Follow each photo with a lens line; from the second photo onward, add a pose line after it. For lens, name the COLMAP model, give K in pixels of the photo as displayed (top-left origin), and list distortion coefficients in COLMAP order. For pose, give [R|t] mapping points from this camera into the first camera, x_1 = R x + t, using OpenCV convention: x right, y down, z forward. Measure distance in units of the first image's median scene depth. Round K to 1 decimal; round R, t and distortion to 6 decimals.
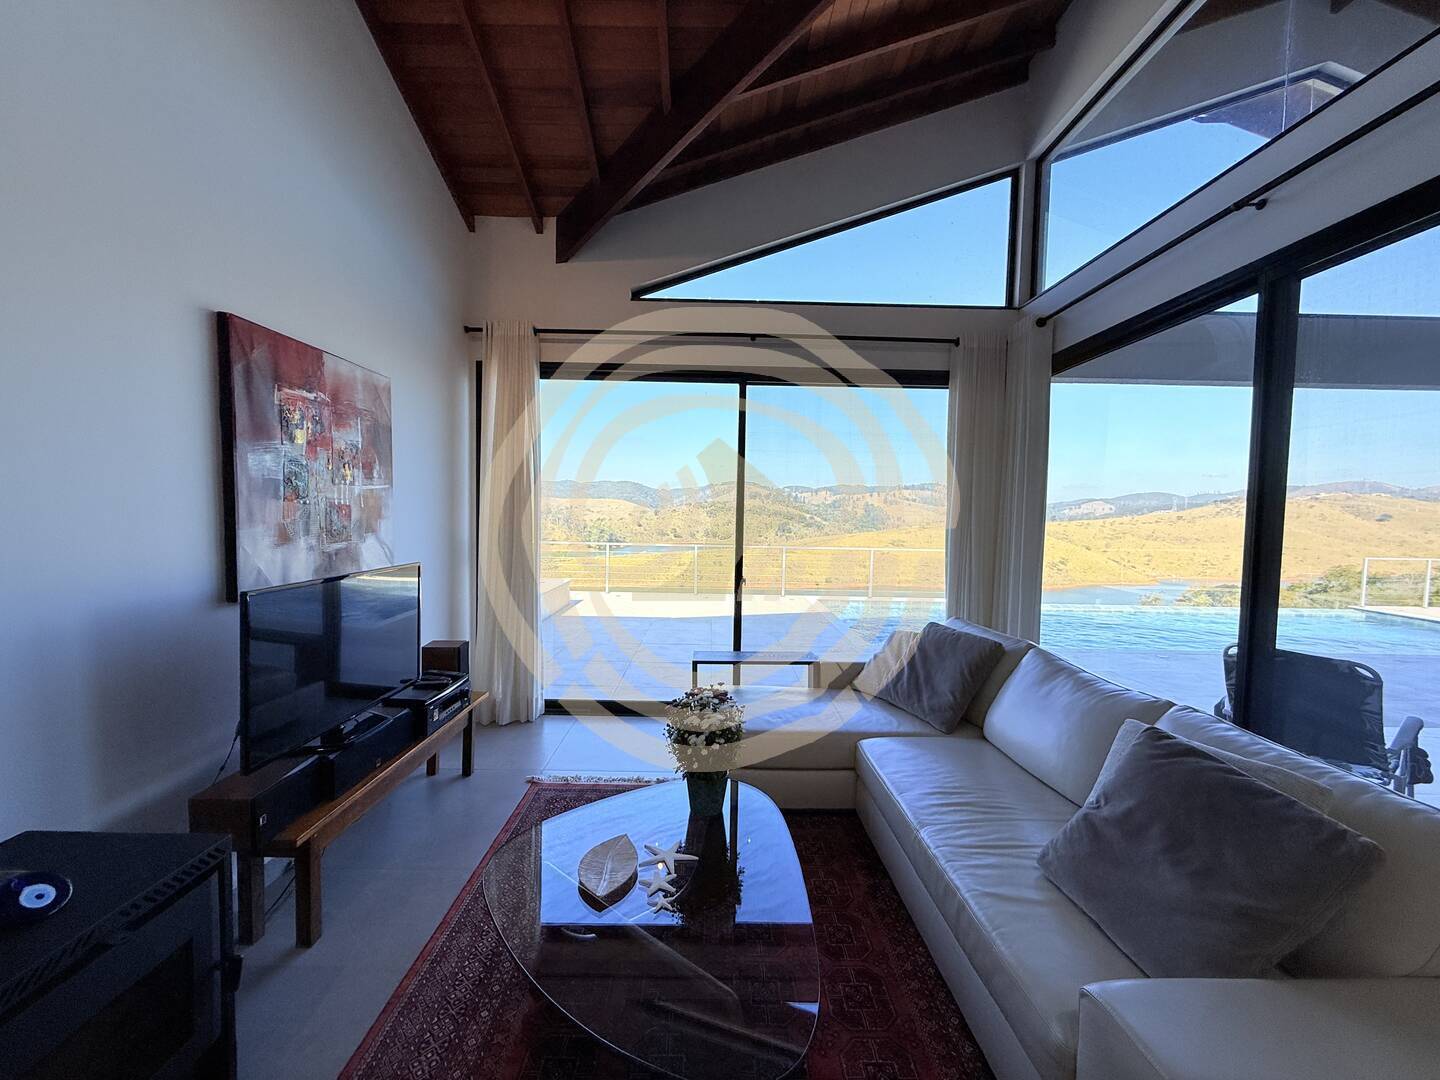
lens RADIAL K [[577.8, 0, 708.9], [0, 577.8, 541.6], [0, 0, 1]] dist [-0.002485, 0.000133]
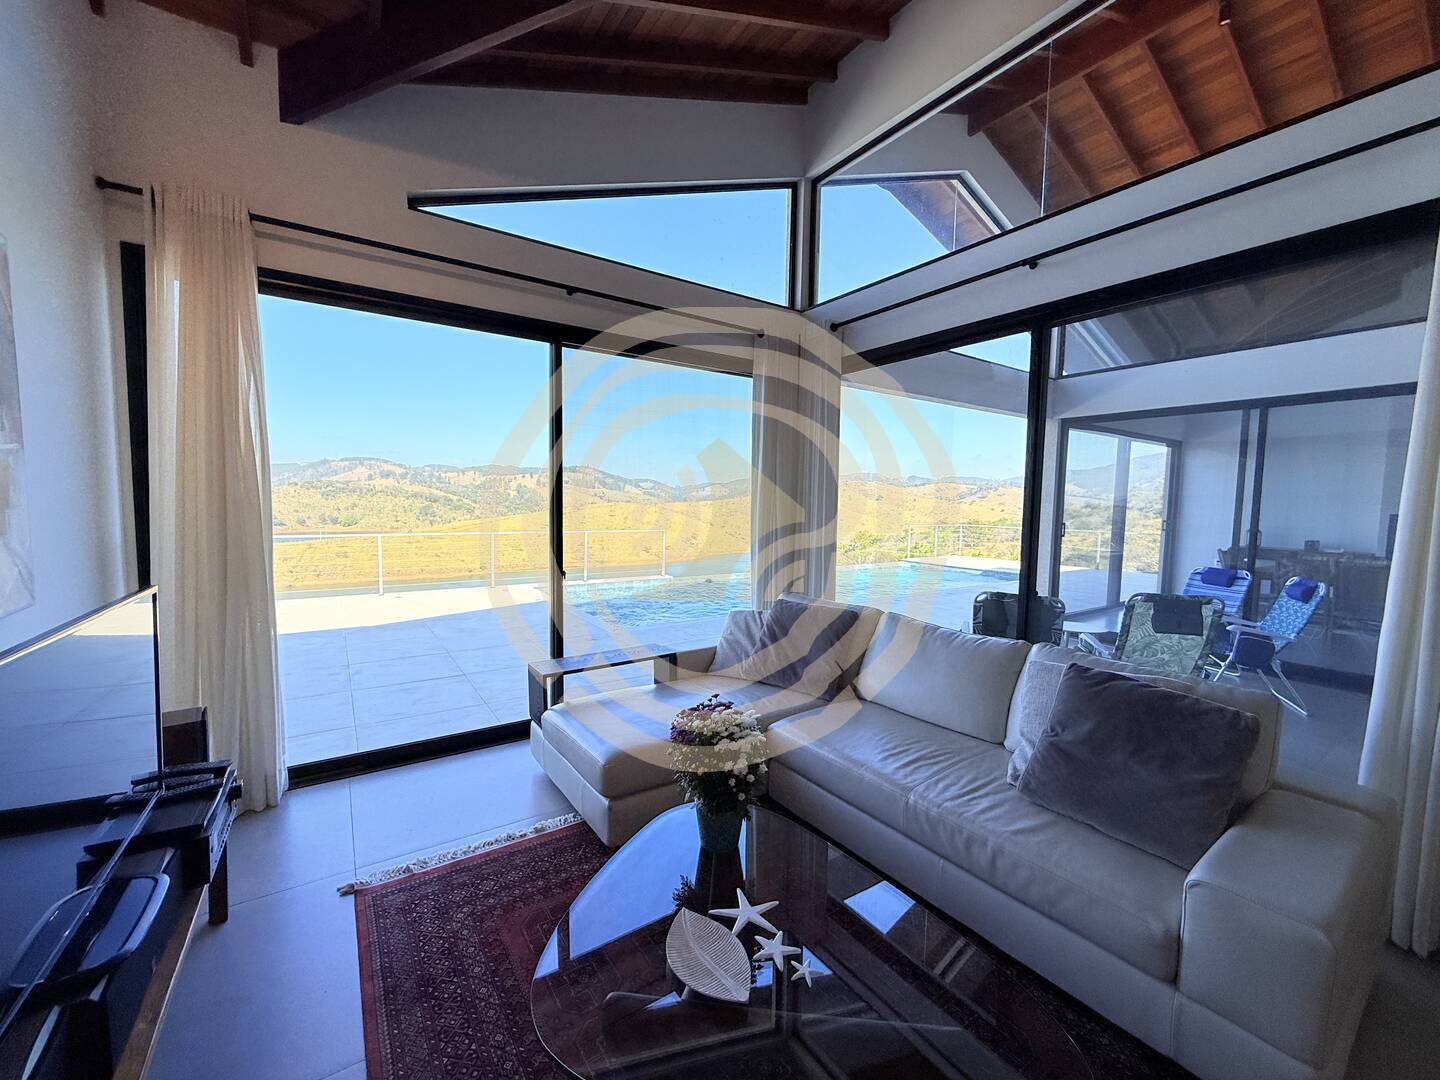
lens RADIAL K [[577.8, 0, 714.0], [0, 577.8, 542.8], [0, 0, 1]] dist [-0.002485, 0.000133]
pose [[0.828848, -0.046761, 0.557516, -0.247865], [0.028027, 0.998720, 0.042099, -0.009442], [-0.558771, -0.019268, 0.829098, 0.161222]]
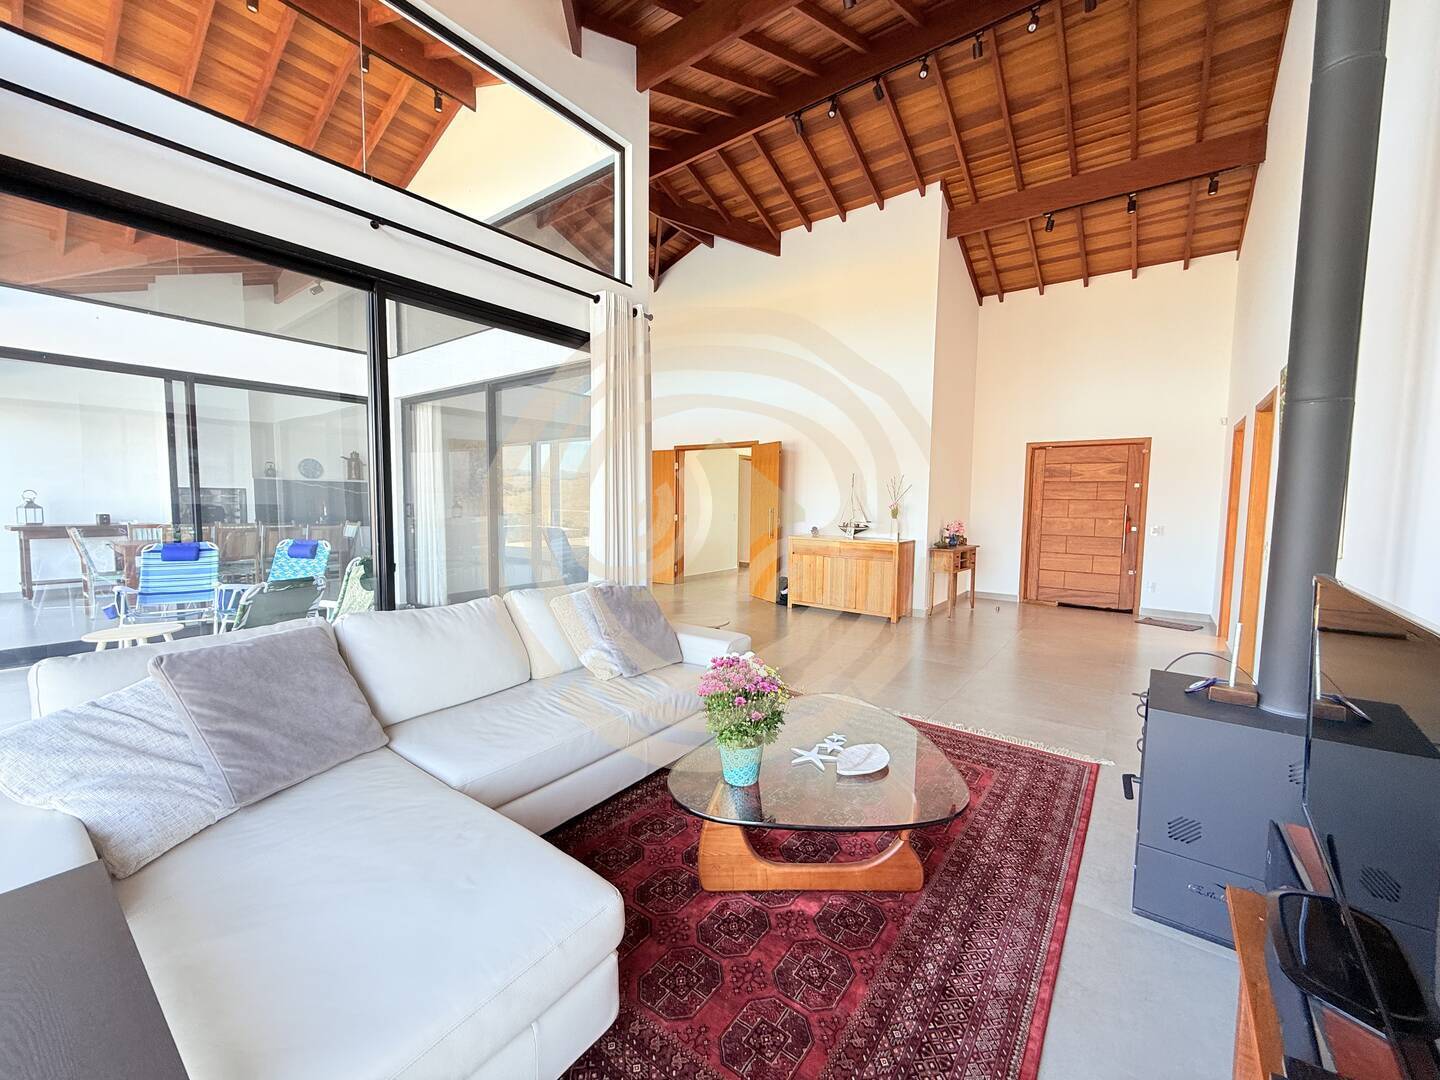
lens RADIAL K [[577.8, 0, 726.9], [0, 577.8, 543.0], [0, 0, 1]] dist [-0.002485, 0.000133]
pose [[-0.838052, -0.070789, 0.540979, -0.252676], [-0.002571, 0.992049, 0.125829, -0.024592], [-0.545584, 0.104060, -0.831570, 0.952970]]
